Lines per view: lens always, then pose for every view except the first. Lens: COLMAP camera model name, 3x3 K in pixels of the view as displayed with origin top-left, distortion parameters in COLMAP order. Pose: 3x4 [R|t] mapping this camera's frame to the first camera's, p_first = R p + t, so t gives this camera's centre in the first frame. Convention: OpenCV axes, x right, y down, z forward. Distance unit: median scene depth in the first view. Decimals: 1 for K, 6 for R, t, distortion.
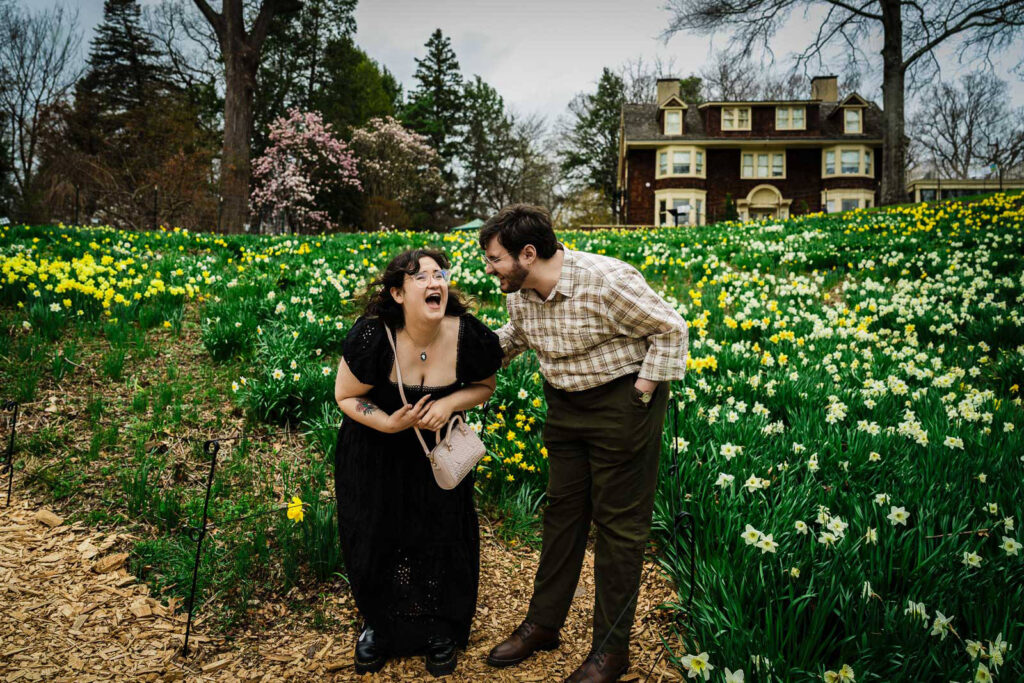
lens RADIAL K [[698.1, 0, 512.0], [0, 698.1, 341.5], [0, 0, 1]] dist [-0.008805, 0.005787]
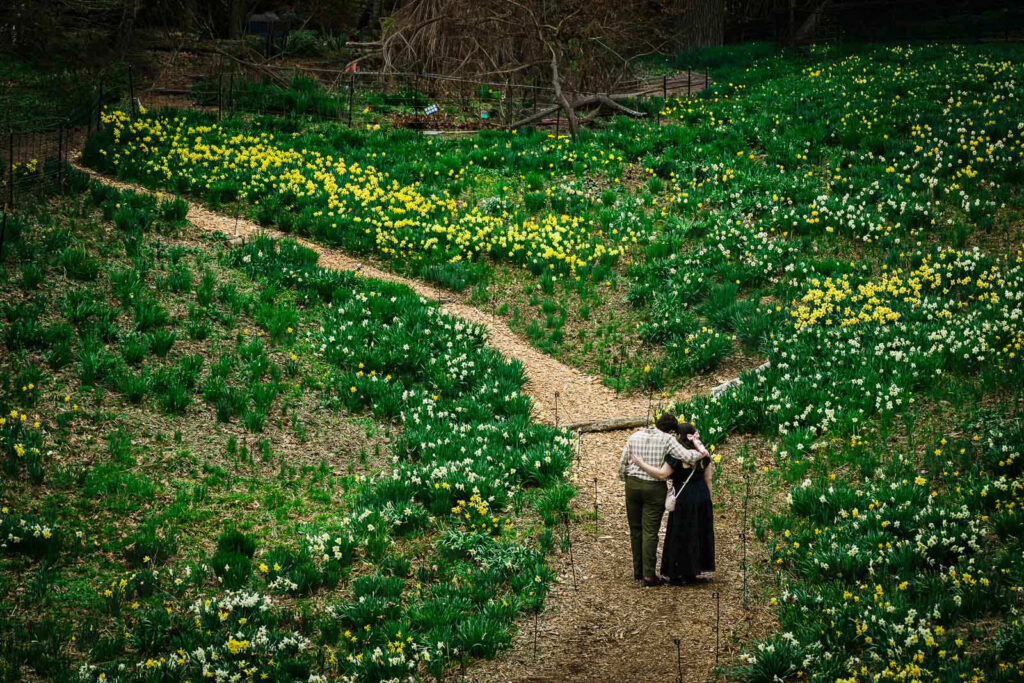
lens RADIAL K [[2139.3, 0, 565.0], [0, 2139.3, 341.8], [0, 0, 1]] dist [0.018395, 0.049363]
pose [[0.890770, 0.028799, -0.453542, 0.307381], [0.016845, 0.995212, 0.096278, -0.067386], [0.454143, -0.093401, 0.886019, -0.635896]]
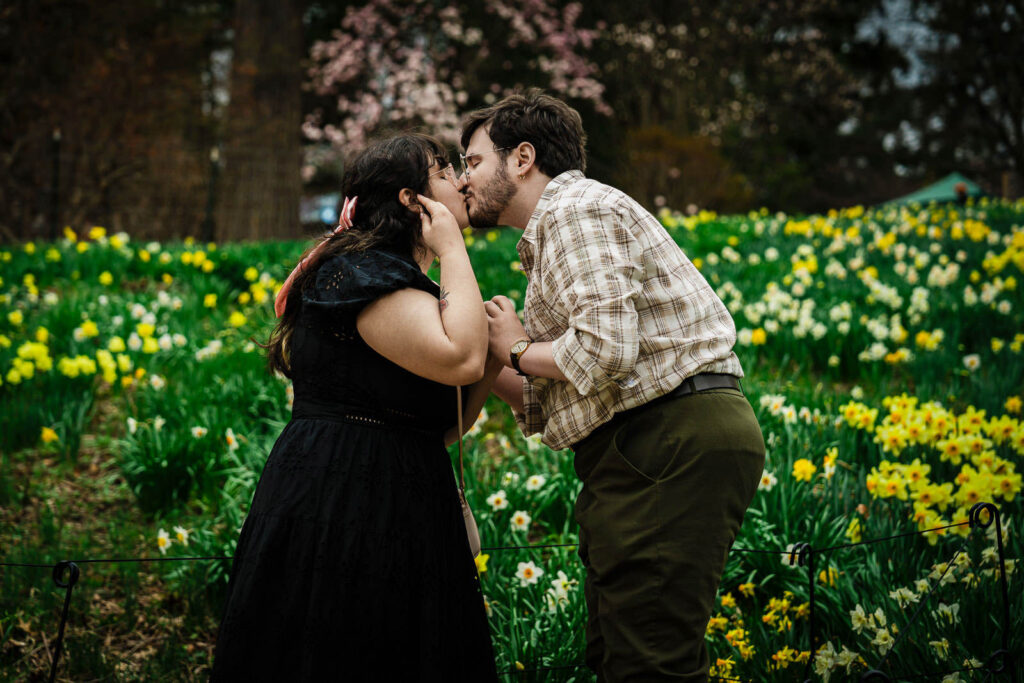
lens RADIAL K [[2139.3, 0, 565.0], [0, 2139.3, 341.8], [0, 0, 1]] dist [0.018395, 0.049363]
pose [[0.969326, -0.034623, -0.243329, 0.026320], [0.009978, 0.994755, -0.101795, 0.009994], [0.245577, 0.096244, 0.964588, -0.039781]]
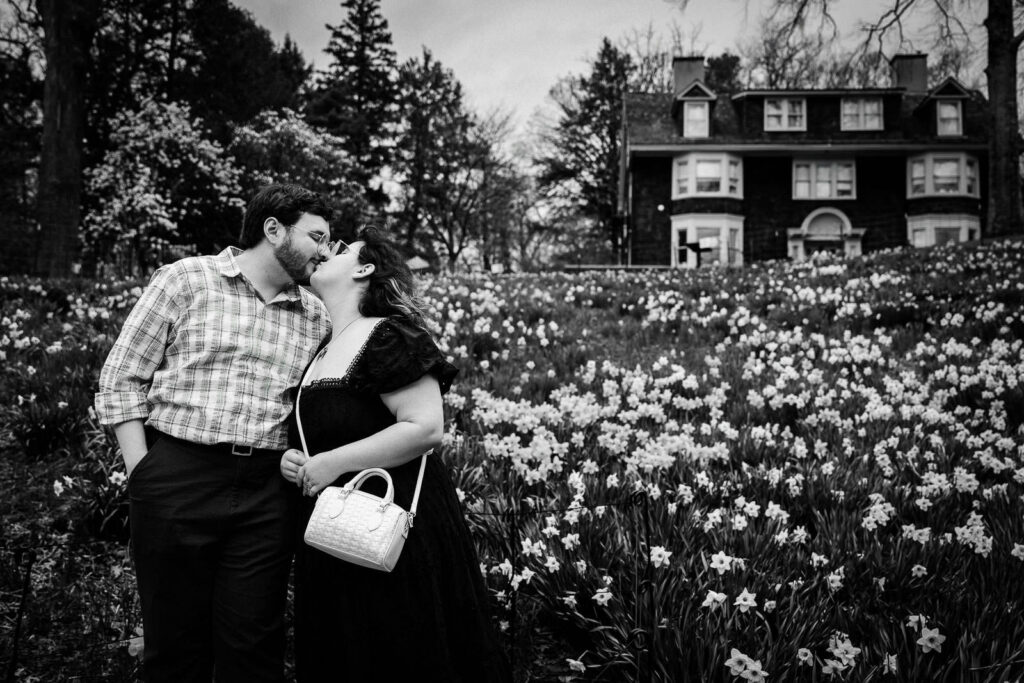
lens RADIAL K [[1016.3, 0, 511.5], [0, 1016.3, 406.7], [0, 0, 1]] dist [0.011929, -0.007958]
pose [[0.999154, -0.005344, 0.040785, 0.003627], [0.006449, 0.999614, -0.027009, 0.001508], [-0.040625, 0.027249, 0.998803, -0.009046]]
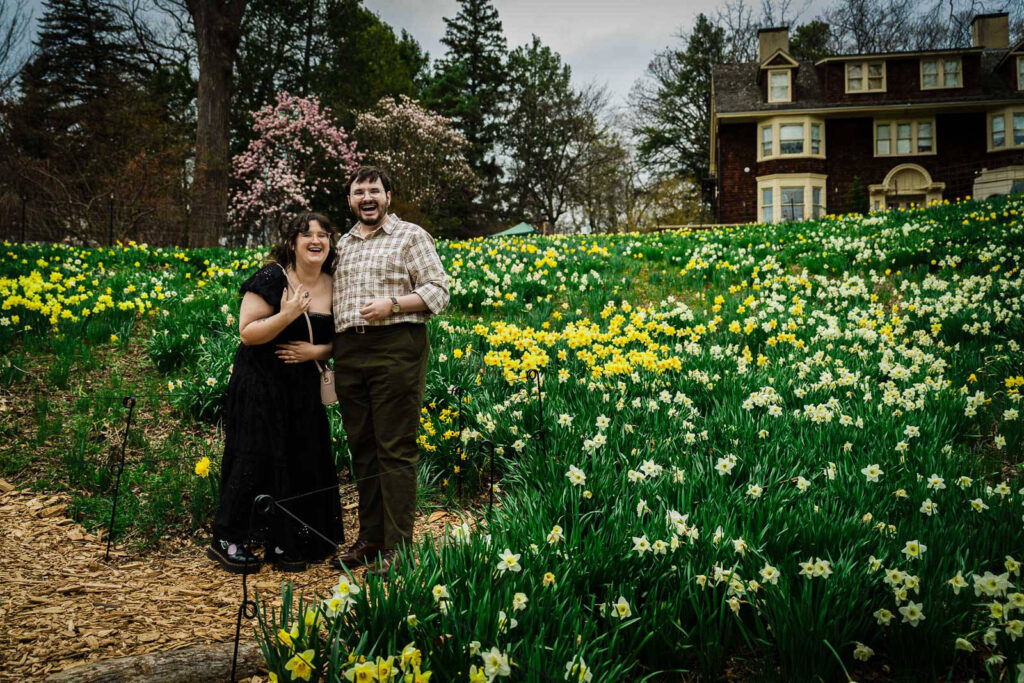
lens RADIAL K [[944.6, 0, 504.3], [0, 944.6, 357.9], [0, 0, 1]] dist [-0.003977, -0.002585]
pose [[0.996093, -0.019329, -0.086172, 0.026713], [0.016592, 0.999338, -0.032365, 0.009481], [0.086740, 0.030809, 0.995754, -0.043480]]
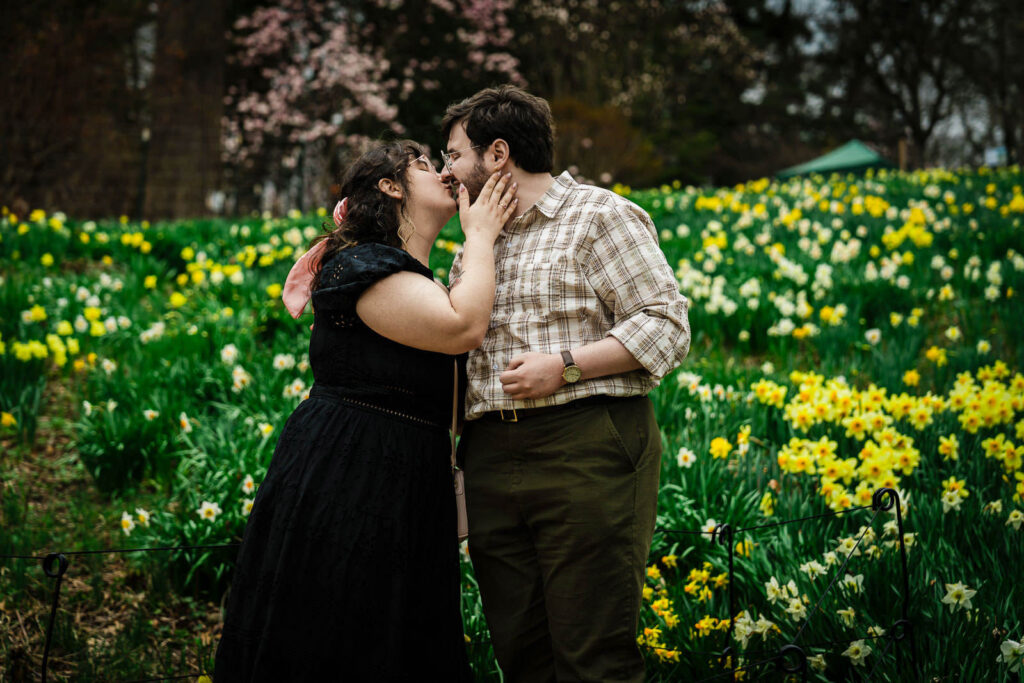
lens RADIAL K [[2073.1, 0, 572.6], [0, 2073.1, 341.5], [0, 0, 1]] dist [0.030919, -0.102254]
pose [[0.978891, -0.039295, -0.200570, 0.026783], [0.023243, 0.996380, -0.081767, 0.007963], [0.203057, 0.075379, 0.976261, -0.048616]]
